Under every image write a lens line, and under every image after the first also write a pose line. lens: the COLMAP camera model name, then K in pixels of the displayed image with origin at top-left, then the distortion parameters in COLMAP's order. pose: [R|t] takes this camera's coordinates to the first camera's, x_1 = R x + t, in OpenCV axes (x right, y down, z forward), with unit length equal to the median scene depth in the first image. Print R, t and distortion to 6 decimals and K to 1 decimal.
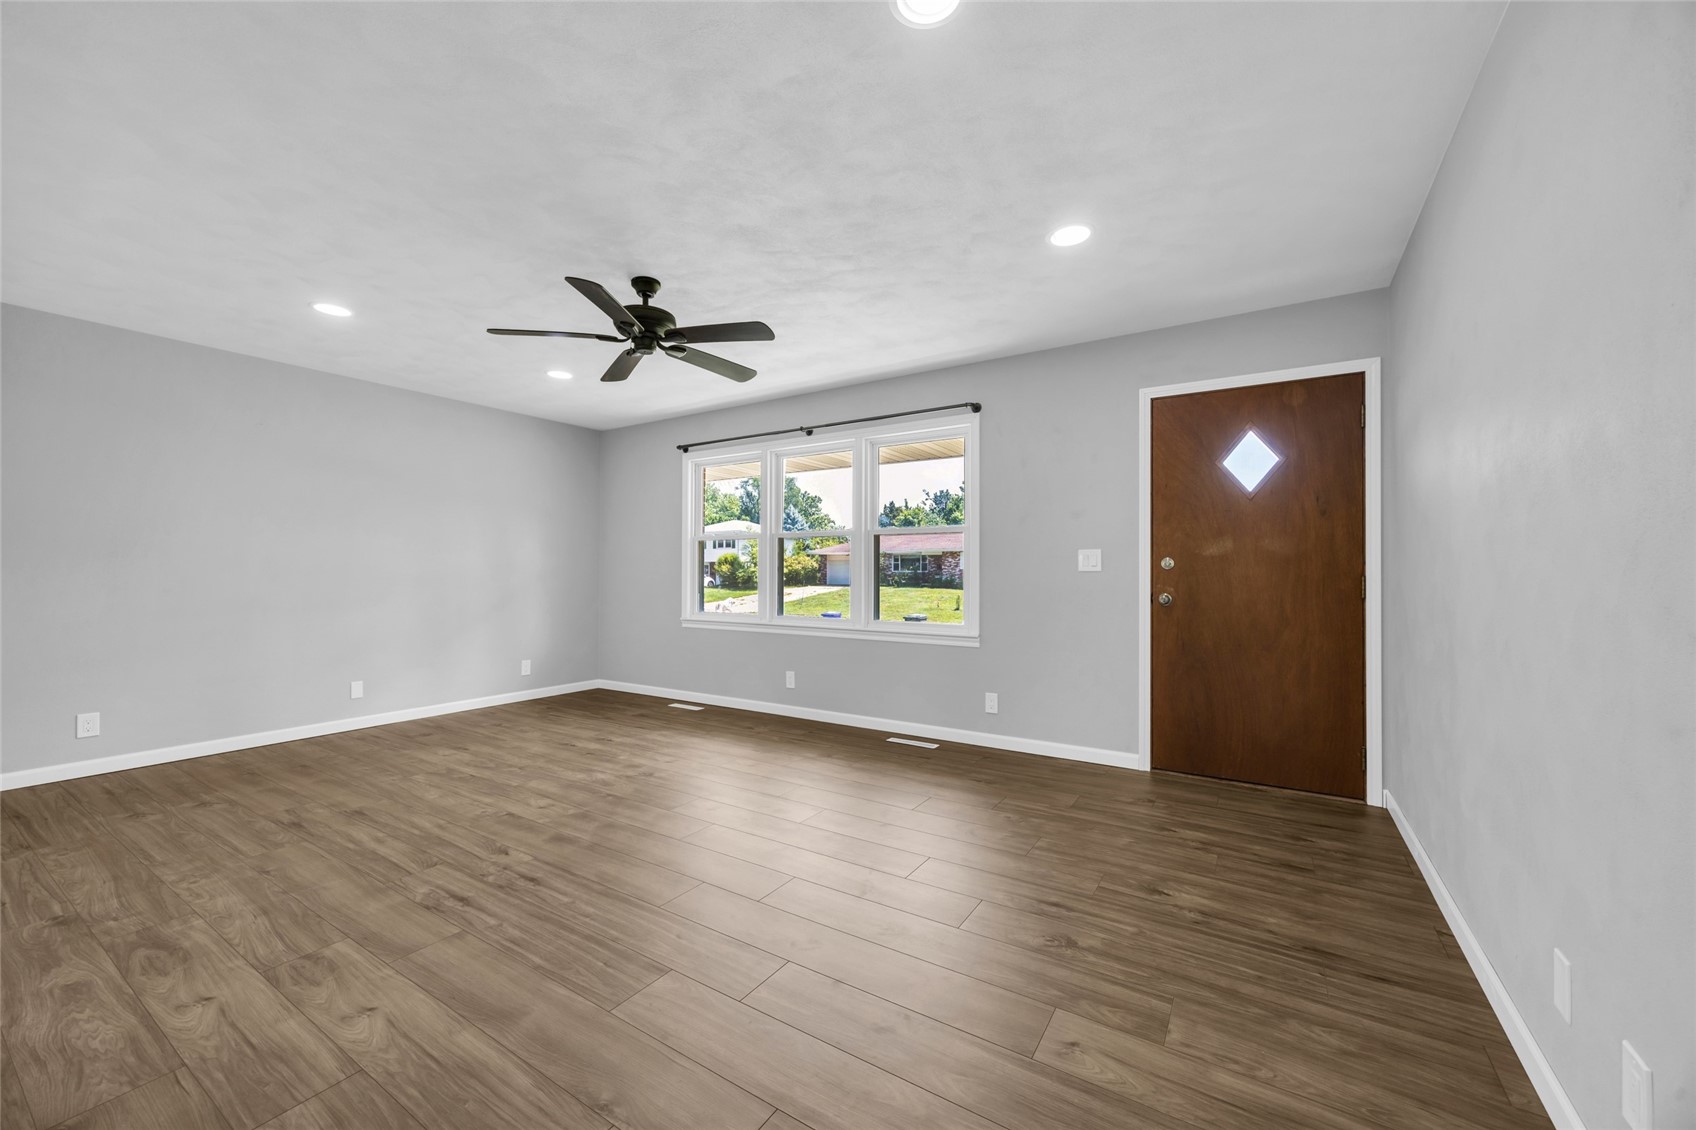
lens RADIAL K [[669.1, 0, 839.2], [0, 669.1, 566.7], [0, 0, 1]] dist [0.001521, 0.000083]
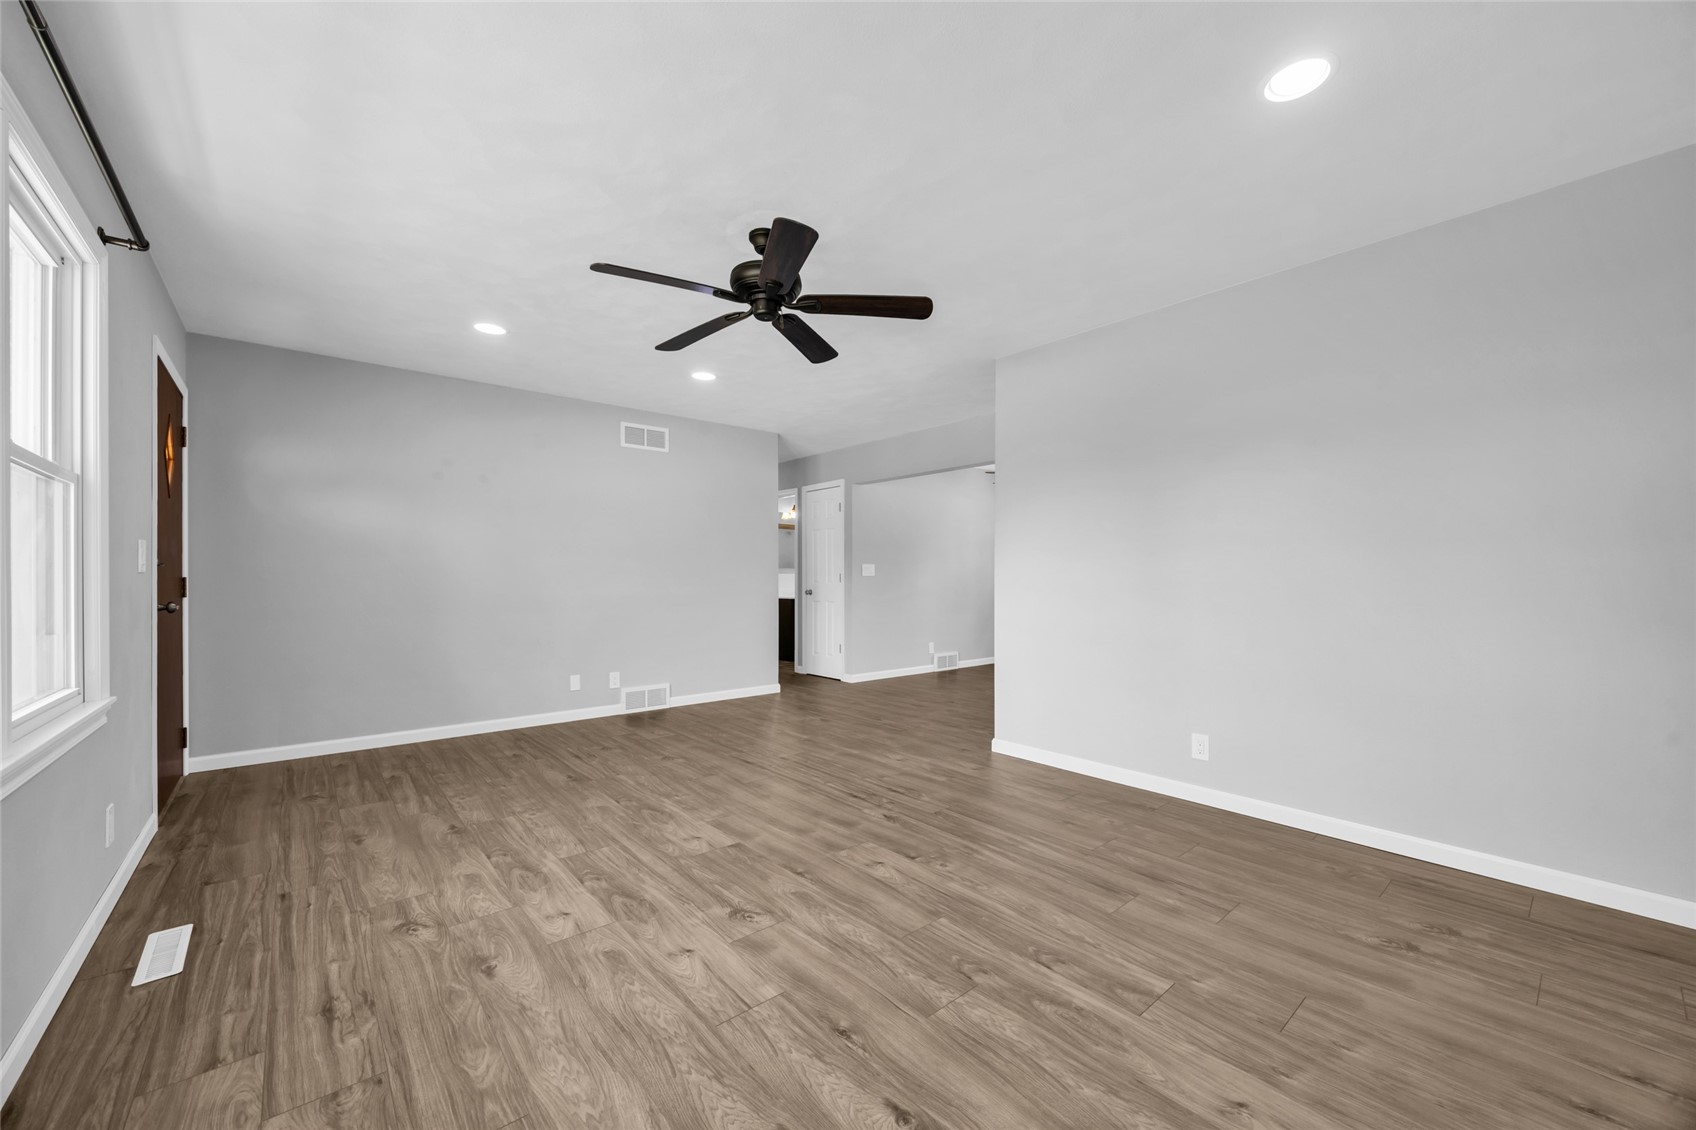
lens RADIAL K [[669.1, 0, 839.2], [0, 669.1, 566.7], [0, 0, 1]] dist [0.001521, 0.000083]
pose [[-0.958696, 0.003633, 0.284409, -0.646161], [-0.004140, 0.999634, -0.026726, 0.018146], [-0.284403, -0.026799, -0.958330, 1.850442]]
